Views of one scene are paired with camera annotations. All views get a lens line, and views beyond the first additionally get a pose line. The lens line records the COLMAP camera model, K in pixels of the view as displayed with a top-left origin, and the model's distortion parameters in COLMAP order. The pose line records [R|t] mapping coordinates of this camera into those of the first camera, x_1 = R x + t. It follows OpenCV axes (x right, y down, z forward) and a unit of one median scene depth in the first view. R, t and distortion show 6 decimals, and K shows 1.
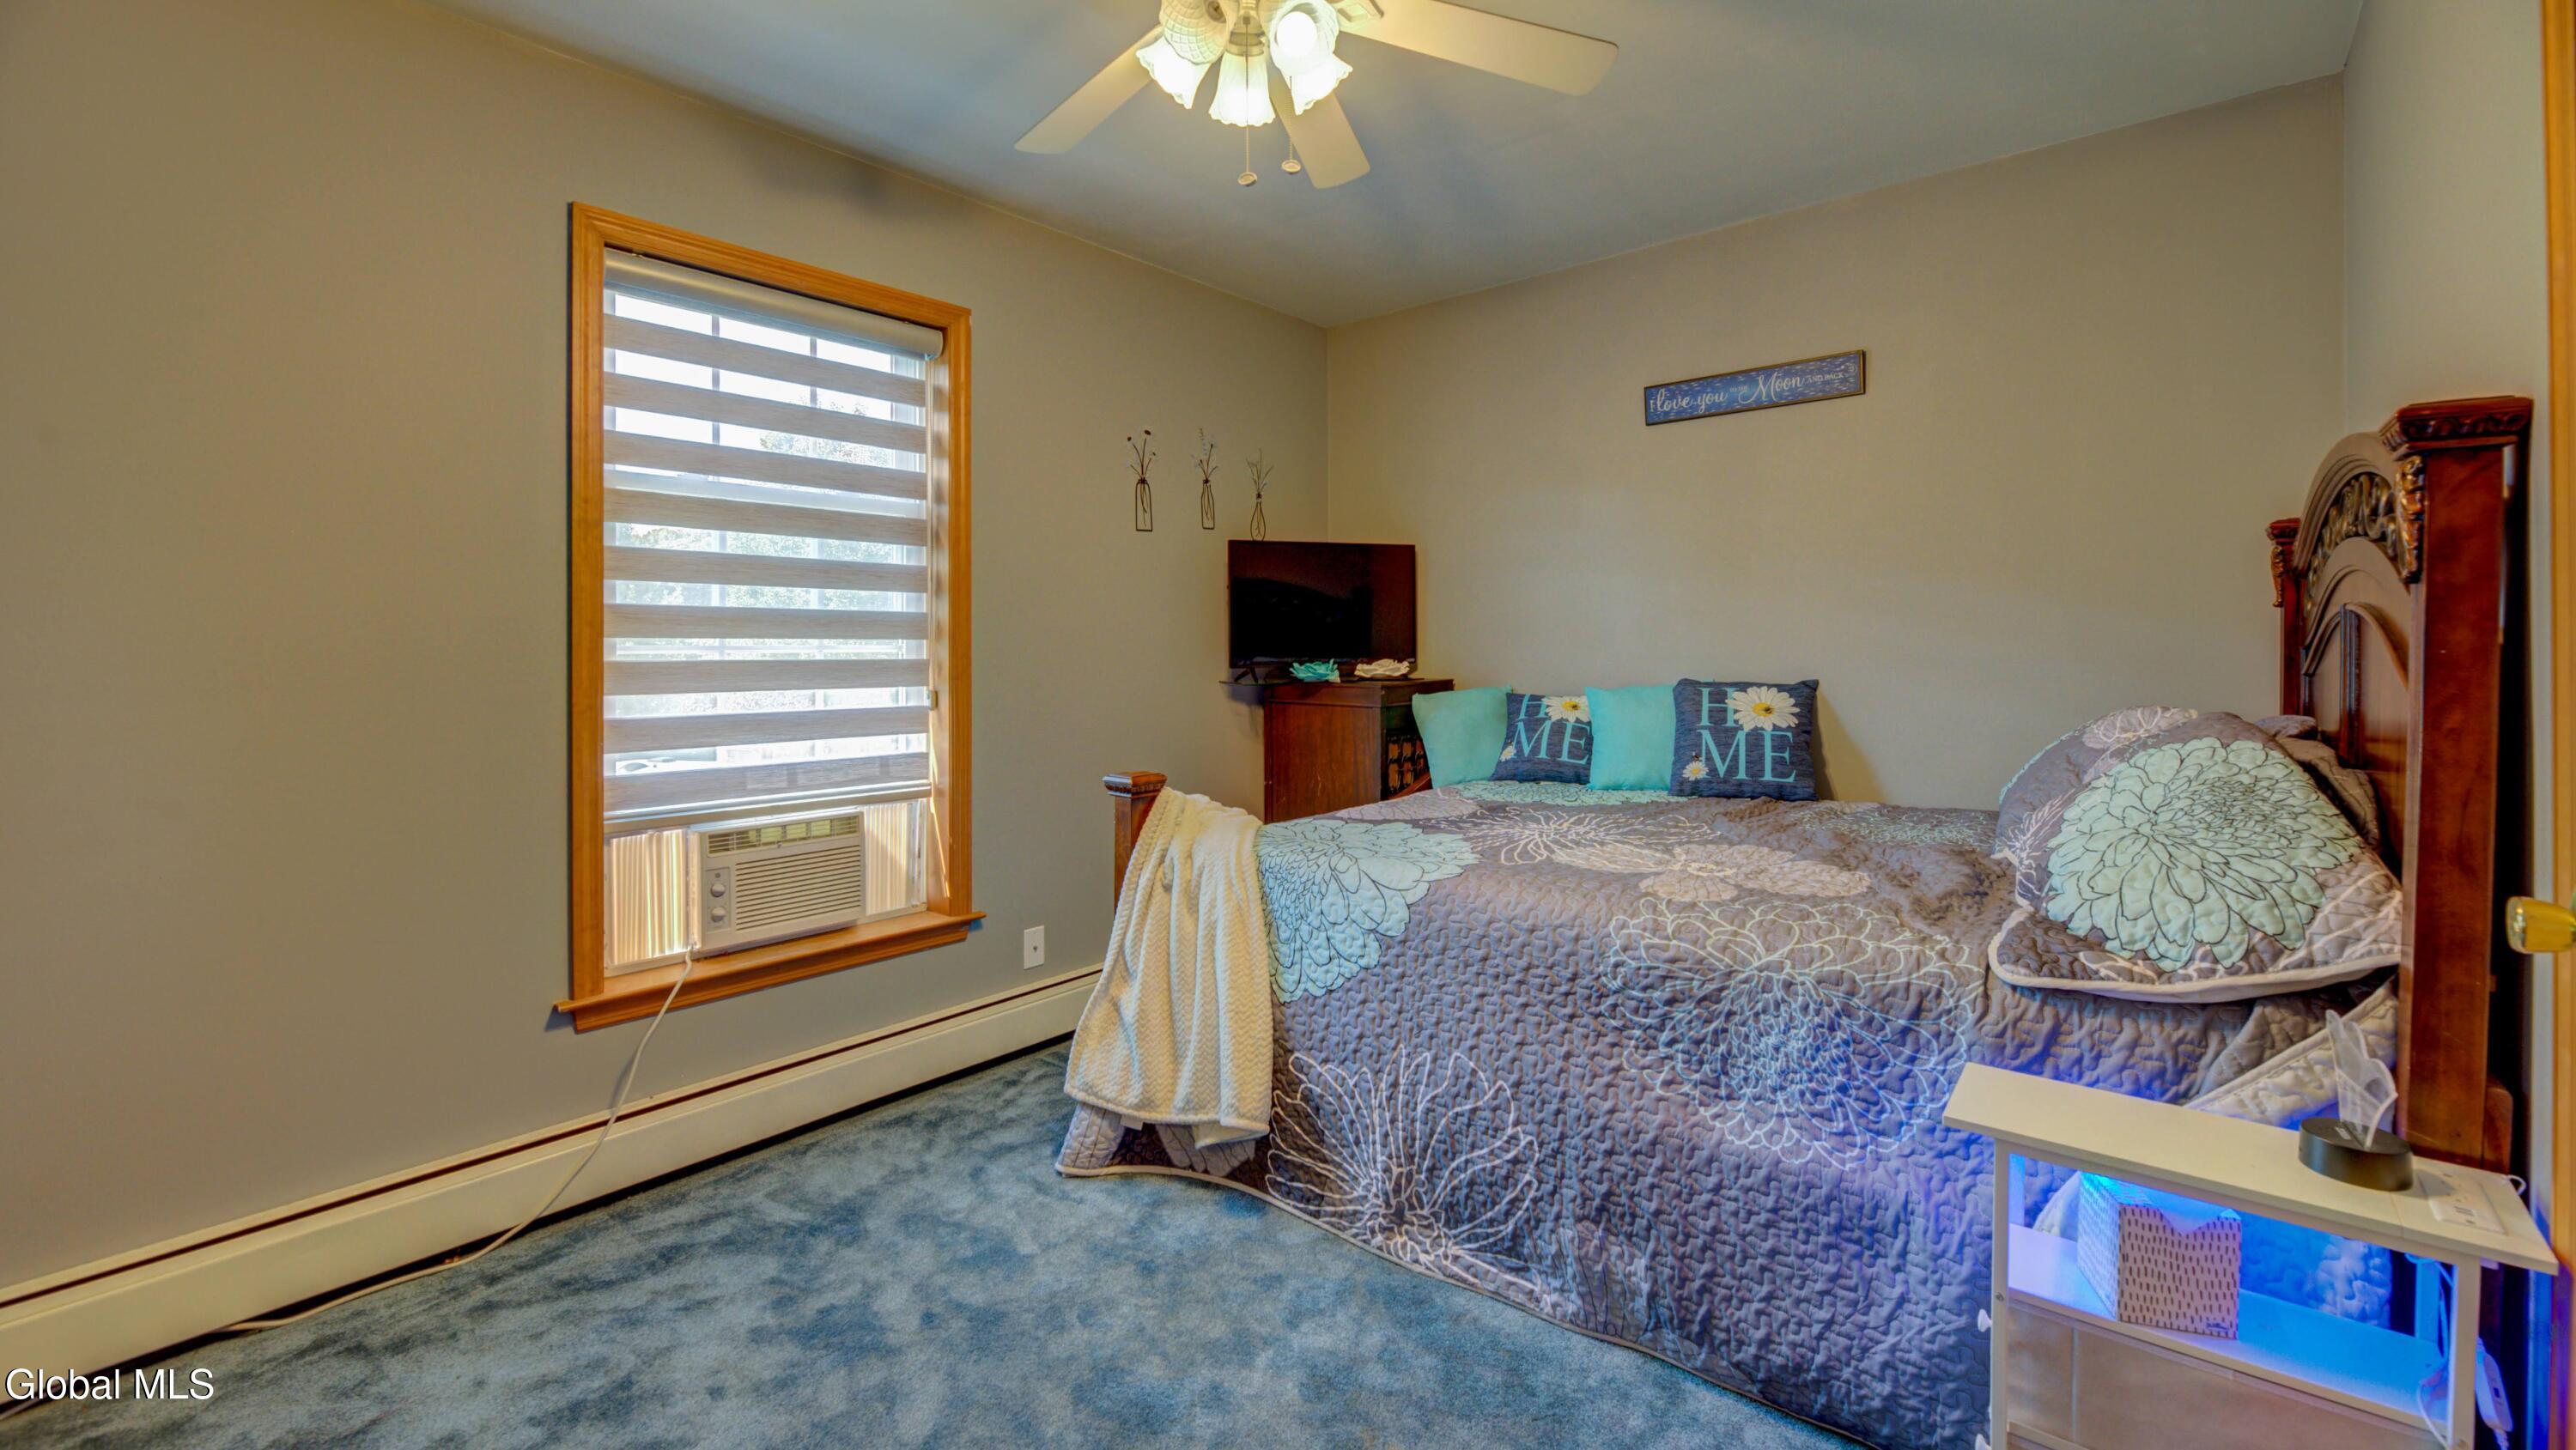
lens RADIAL K [[1059.4, 0, 1278.0], [0, 1059.4, 653.7], [0, 0, 1]] dist [0.002253, 0.000179]
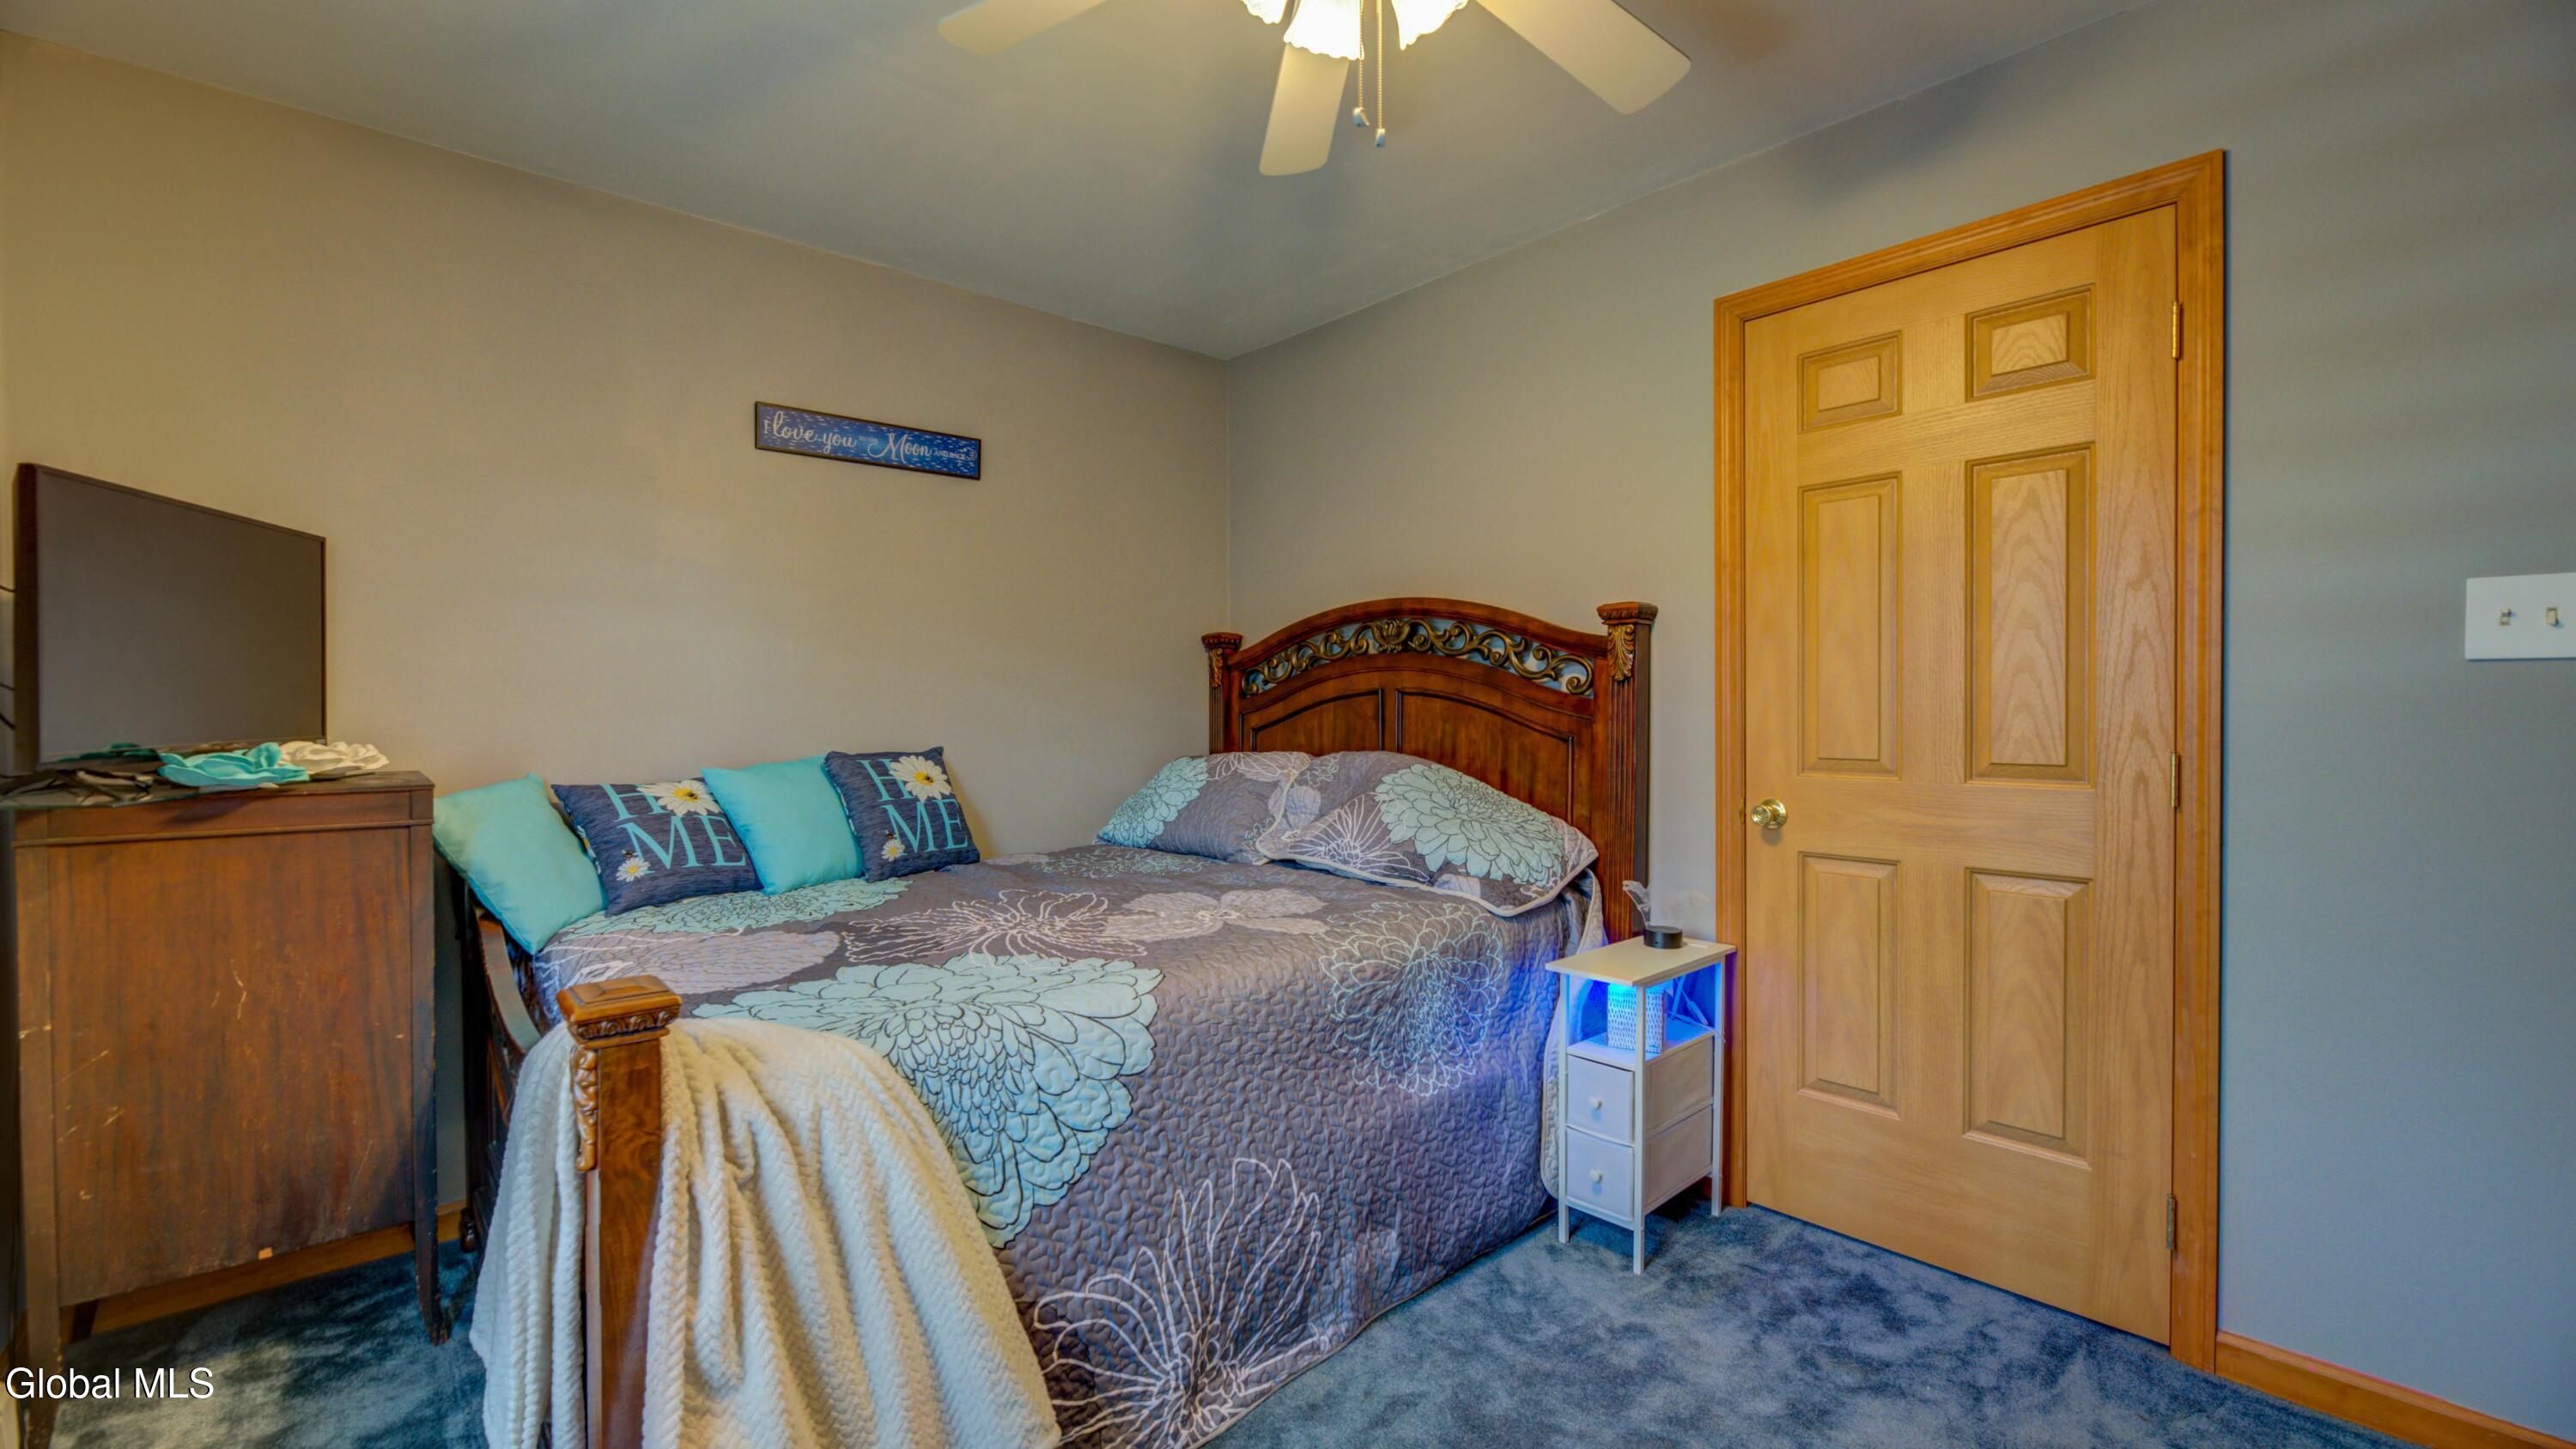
lens RADIAL K [[1054.5, 0, 1293.6], [0, 1054.5, 718.0], [0, 0, 1]] dist [-0.000372, -0.000041]
pose [[0.127821, -0.007429, 0.991769, -0.663627], [0.012031, 0.999910, 0.005939, -0.007144], [-0.991724, 0.011173, 0.127899, 0.764354]]
